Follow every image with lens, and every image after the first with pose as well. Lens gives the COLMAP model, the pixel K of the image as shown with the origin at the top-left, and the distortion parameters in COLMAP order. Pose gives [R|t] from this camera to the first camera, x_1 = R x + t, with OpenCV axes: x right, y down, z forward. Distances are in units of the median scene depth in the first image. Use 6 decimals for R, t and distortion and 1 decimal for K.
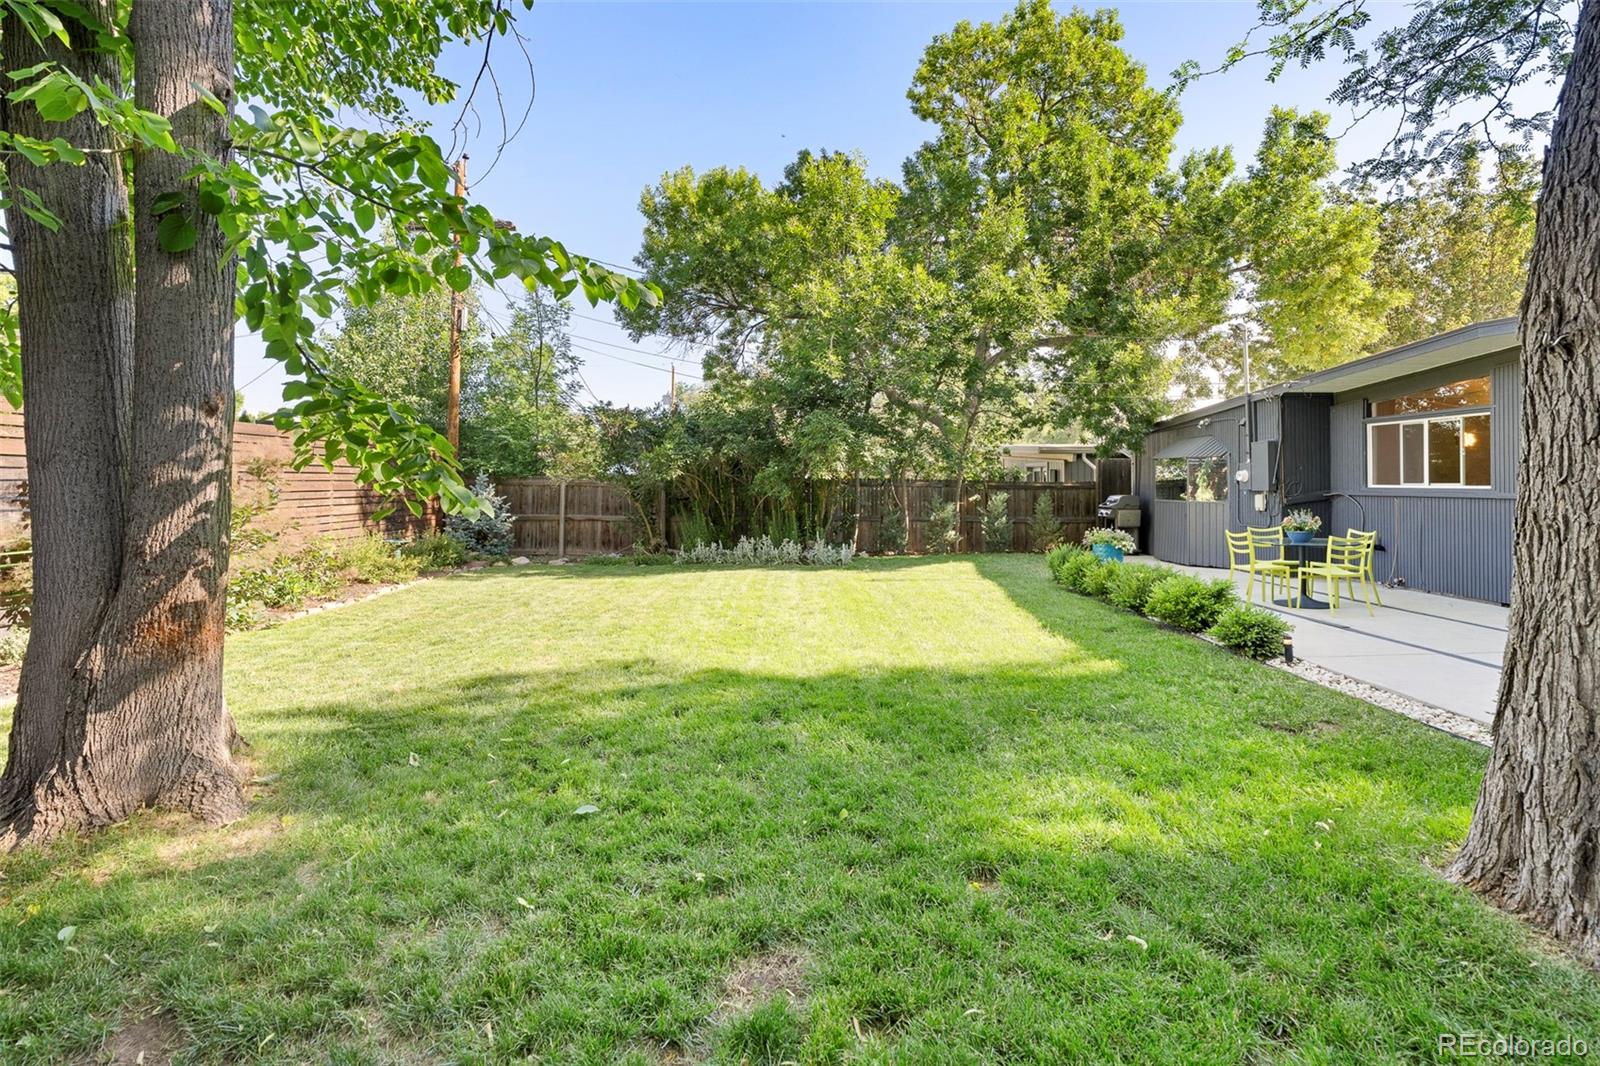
lens RADIAL K [[744.8, 0, 799.5], [0, 744.8, 474.6], [0, 0, 1]] dist [-0.003086, -0.000486]
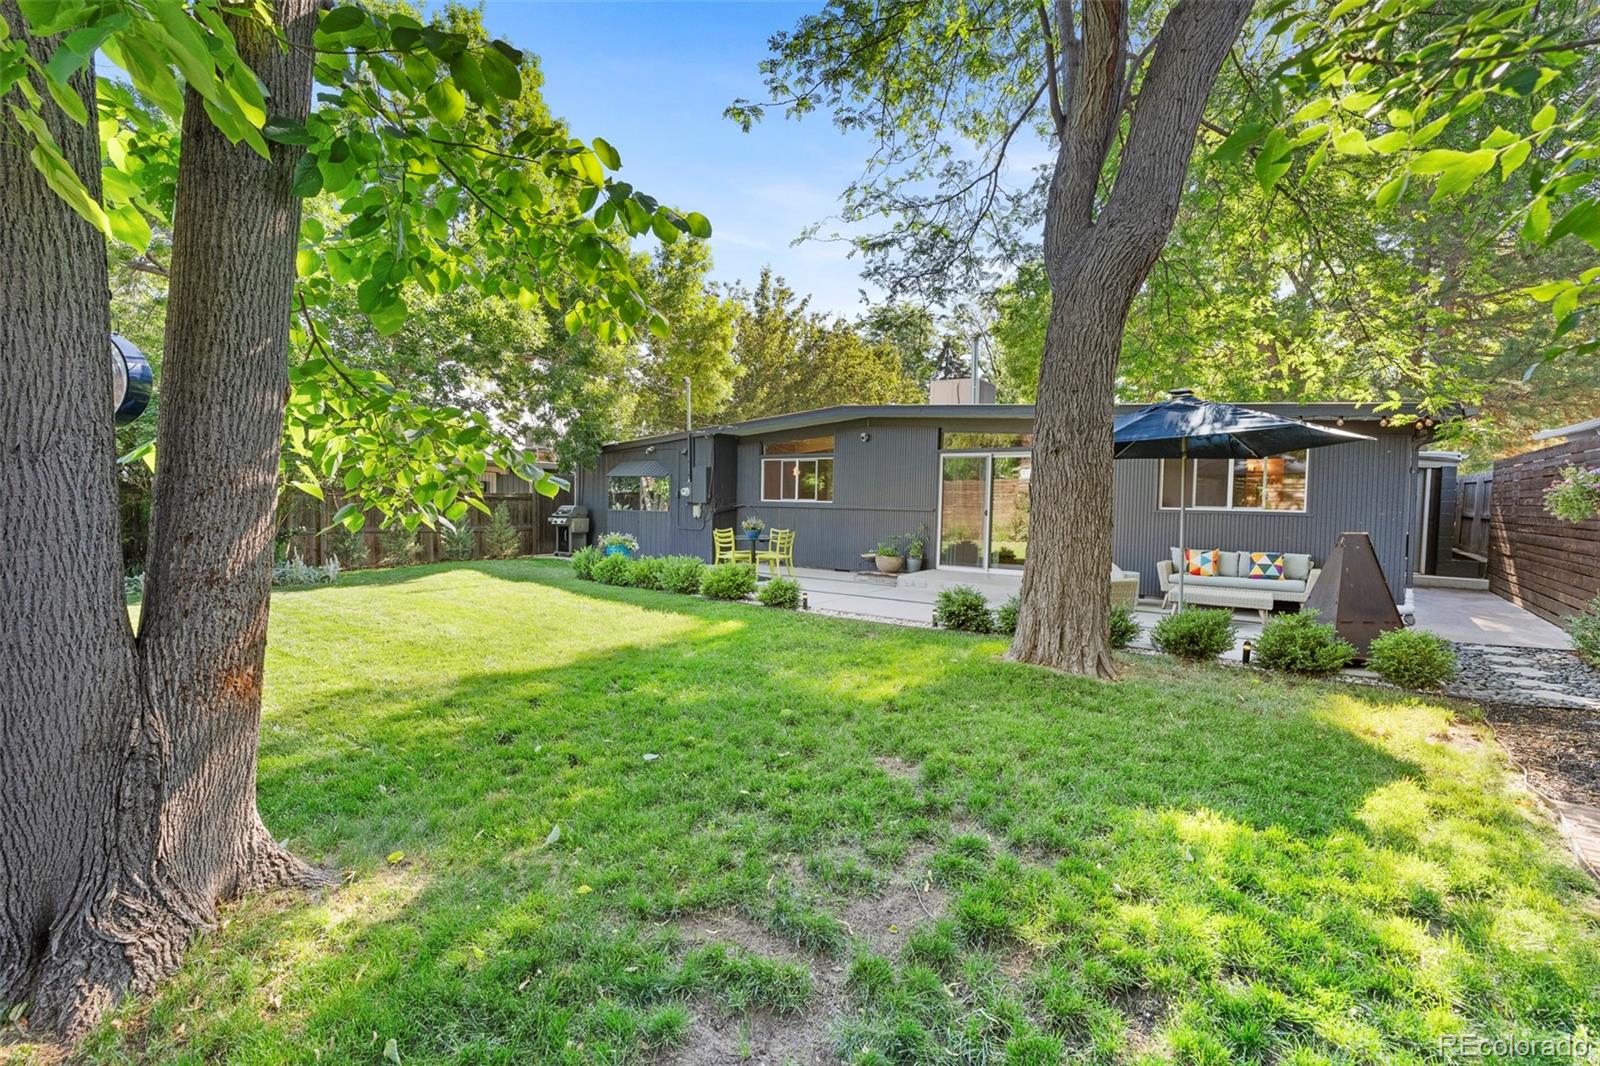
lens RADIAL K [[739.6, 0, 800.0], [0, 739.6, 533.0], [0, 0, 1]] dist [0.001817, 0.000127]
pose [[0.608358, -0.026122, 0.793233, -0.422013], [-0.025713, 0.998285, 0.052595, 0.001066], [-0.793246, -0.052393, 0.606642, 0.024941]]
